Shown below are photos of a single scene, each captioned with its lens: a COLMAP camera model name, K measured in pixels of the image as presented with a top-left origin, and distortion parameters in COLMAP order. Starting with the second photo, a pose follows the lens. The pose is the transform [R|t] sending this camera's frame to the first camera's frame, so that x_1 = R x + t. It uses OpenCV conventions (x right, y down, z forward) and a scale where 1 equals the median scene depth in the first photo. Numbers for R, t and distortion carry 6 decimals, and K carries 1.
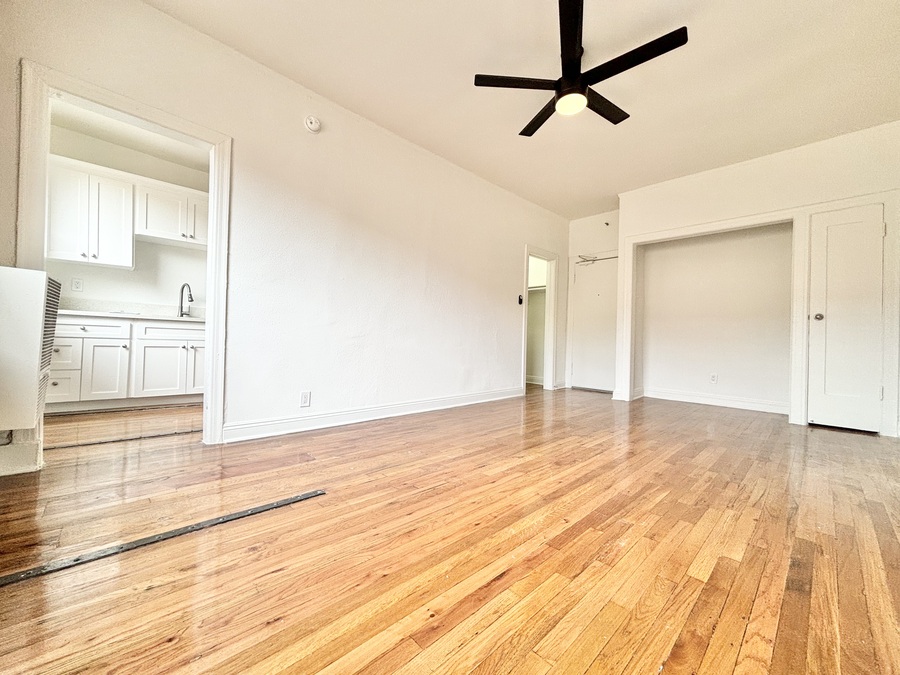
lens RADIAL K [[362.7, 0, 451.4], [0, 362.7, 334.2], [0, 0, 1]] dist [-0.001091, 0.001806]
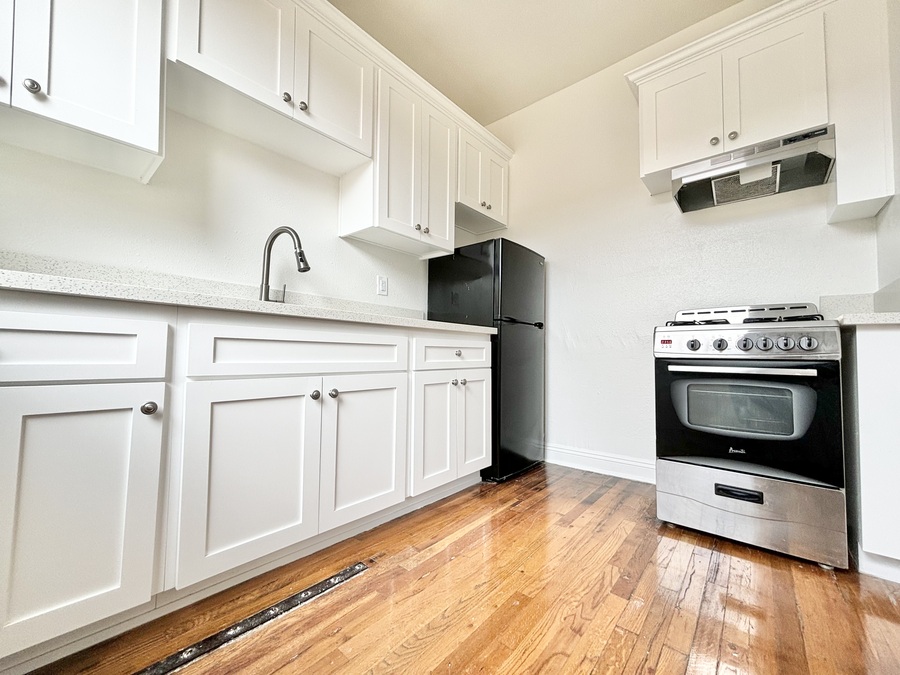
lens RADIAL K [[362.7, 0, 449.0], [0, 362.7, 333.9], [0, 0, 1]] dist [-0.001091, 0.001806]
pose [[0.996870, -0.010328, 0.078381, -0.684822], [0.012744, 0.999457, -0.030387, -0.010925], [-0.078024, 0.031290, 0.996460, 0.697236]]
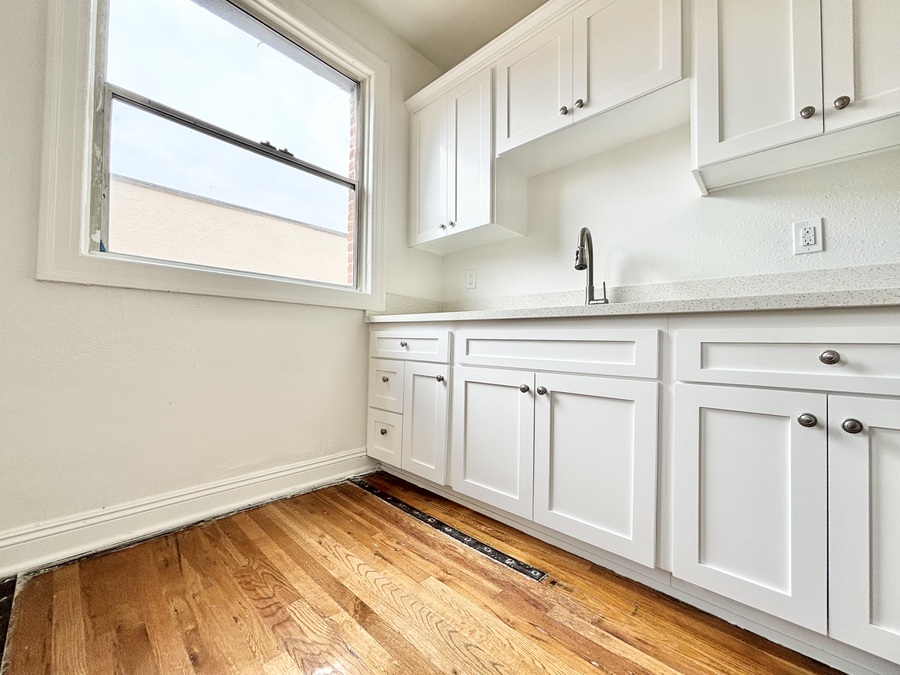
lens RADIAL K [[362.7, 0, 450.3], [0, 362.7, 337.1], [0, 0, 1]] dist [-0.001091, 0.001806]
pose [[0.051475, -0.043978, -0.997706, -0.398235], [0.000031, 0.999030, -0.044035, -0.001195], [0.998674, 0.002236, 0.051426, 0.970824]]
